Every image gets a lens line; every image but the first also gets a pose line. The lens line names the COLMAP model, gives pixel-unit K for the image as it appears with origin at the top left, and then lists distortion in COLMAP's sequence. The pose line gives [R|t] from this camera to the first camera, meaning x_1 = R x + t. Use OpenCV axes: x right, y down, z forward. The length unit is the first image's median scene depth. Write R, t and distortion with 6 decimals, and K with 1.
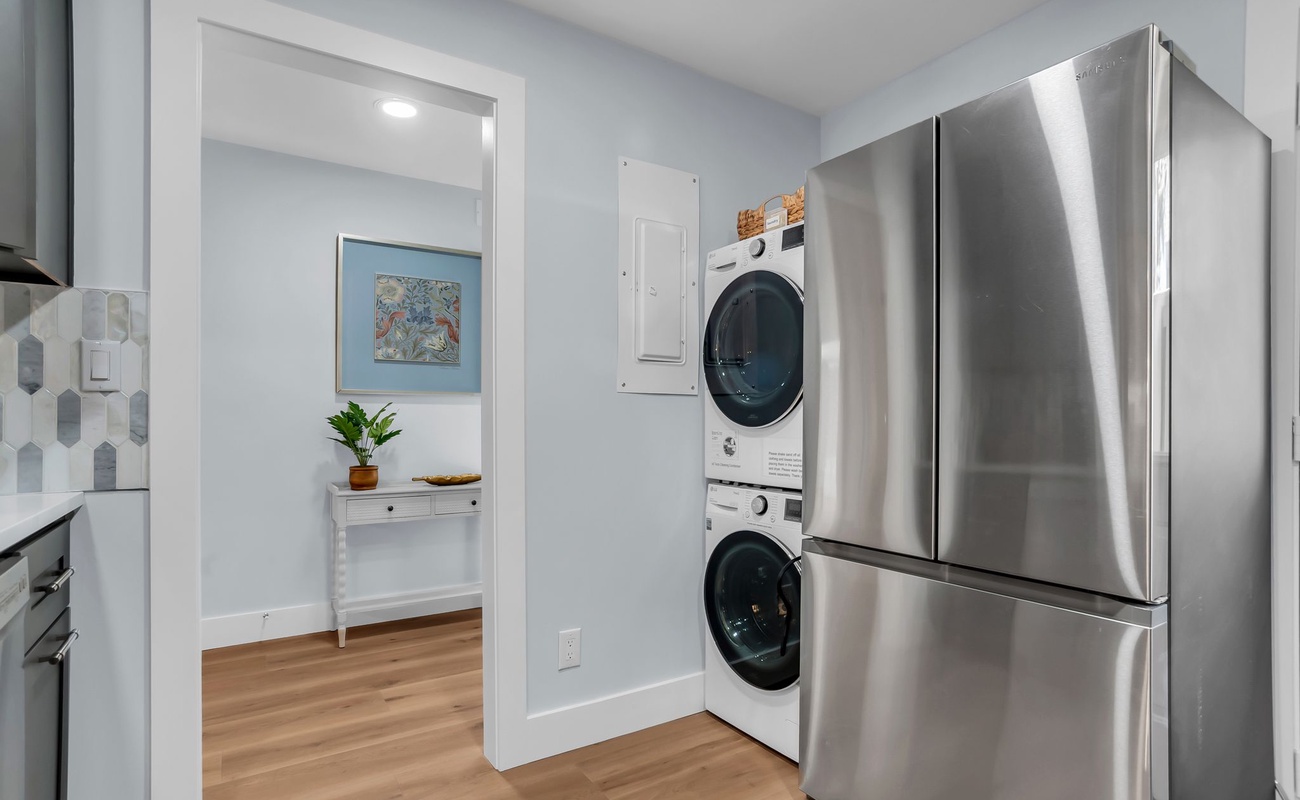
lens RADIAL K [[642.8, 0, 645.6], [0, 642.8, 412.7], [0, 0, 1]] dist [-0.003290, 0.000074]
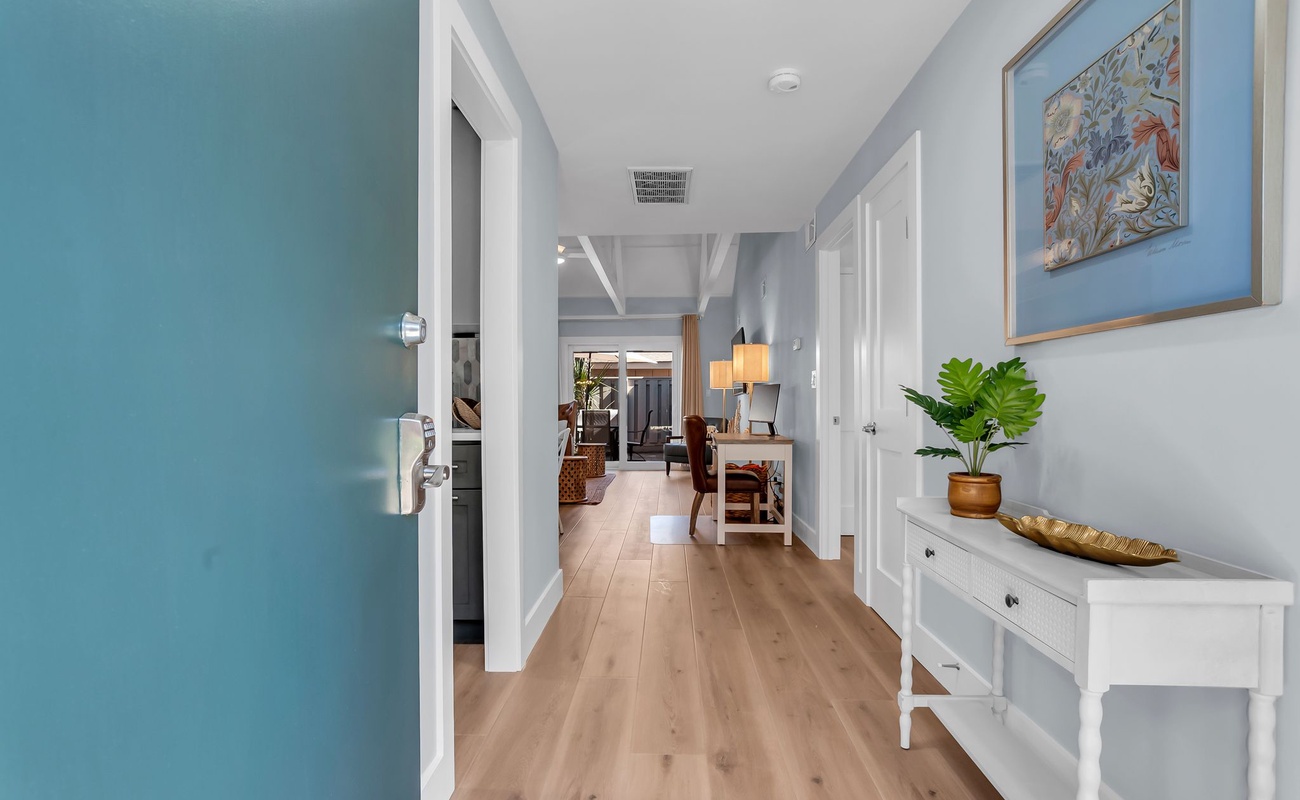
lens RADIAL K [[642.8, 0, 645.6], [0, 642.8, 412.7], [0, 0, 1]] dist [-0.003290, 0.000074]
pose [[-0.568618, 0.013712, -0.822487, 0.173470], [0.008219, 0.999906, 0.010988, 0.019308], [0.822561, -0.000512, -0.568677, 1.017874]]
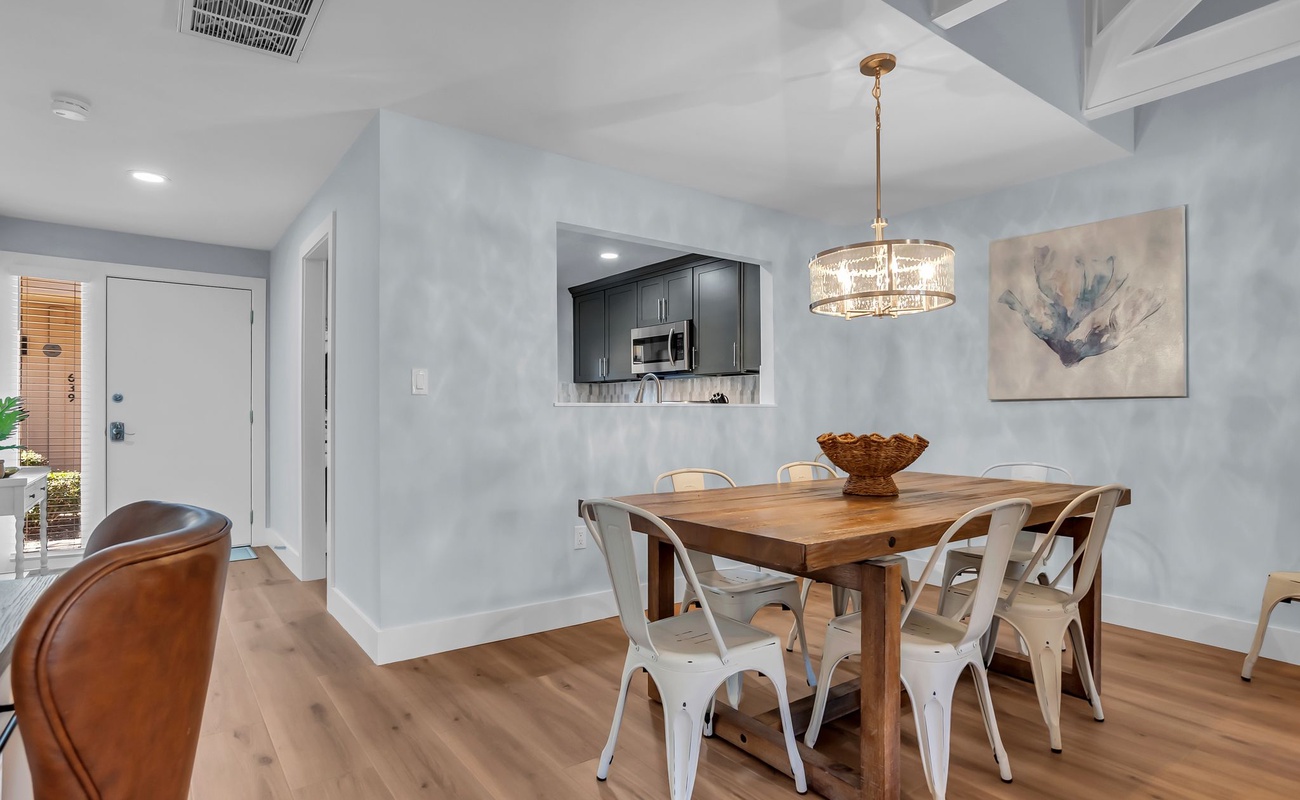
lens RADIAL K [[670.2, 0, 645.7], [0, 670.2, 409.2], [0, 0, 1]] dist [-0.012321, 0.000648]
pose [[-0.073474, 0.004031, 0.997289, -1.429911], [-0.007892, 0.999958, -0.004623, 0.001968], [-0.997266, -0.008210, -0.073439, 0.066988]]
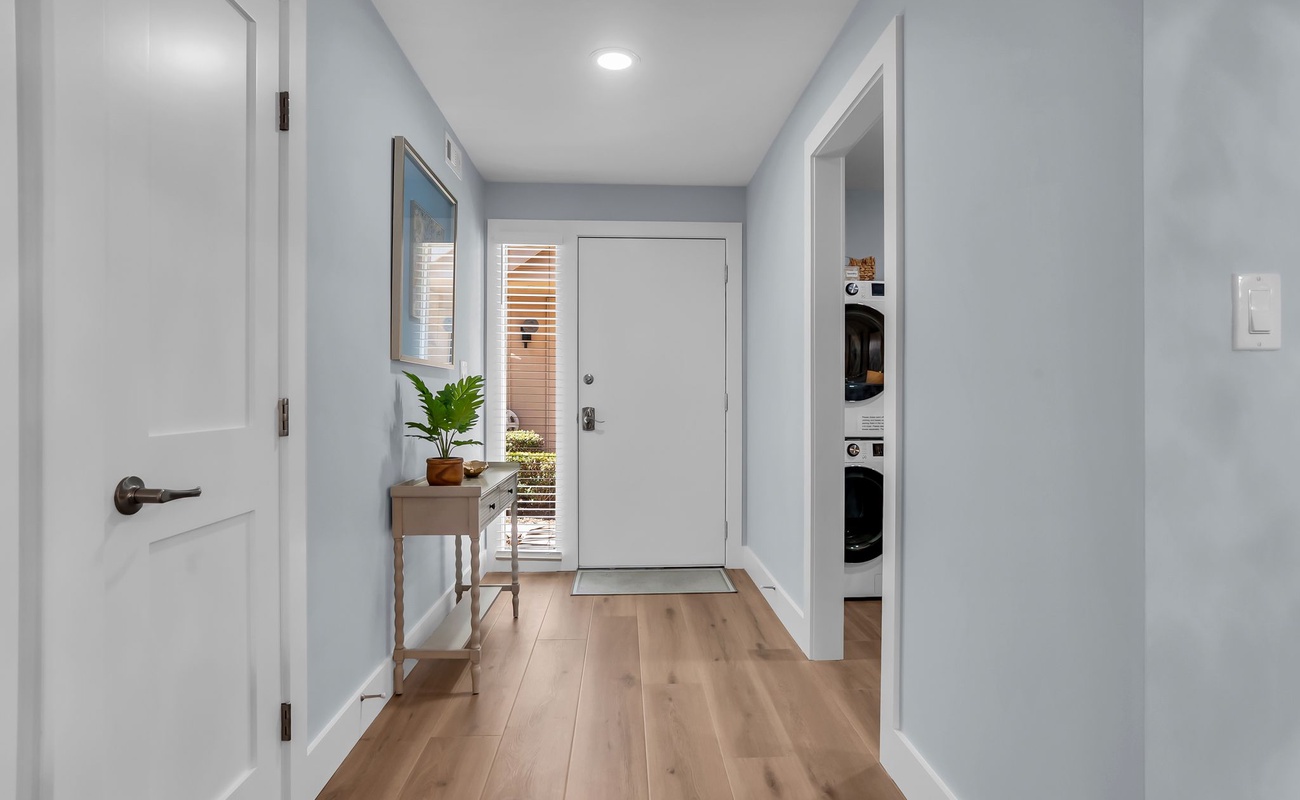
lens RADIAL K [[662.9, 0, 650.0], [0, 662.9, 400.0], [0, 0, 1]] dist [-0.016512, -0.000012]
pose [[0.502882, -0.006918, 0.864327, -0.925738], [-0.008347, 0.999882, 0.012860, 0.001902], [-0.864315, -0.013682, 0.502765, 0.379079]]
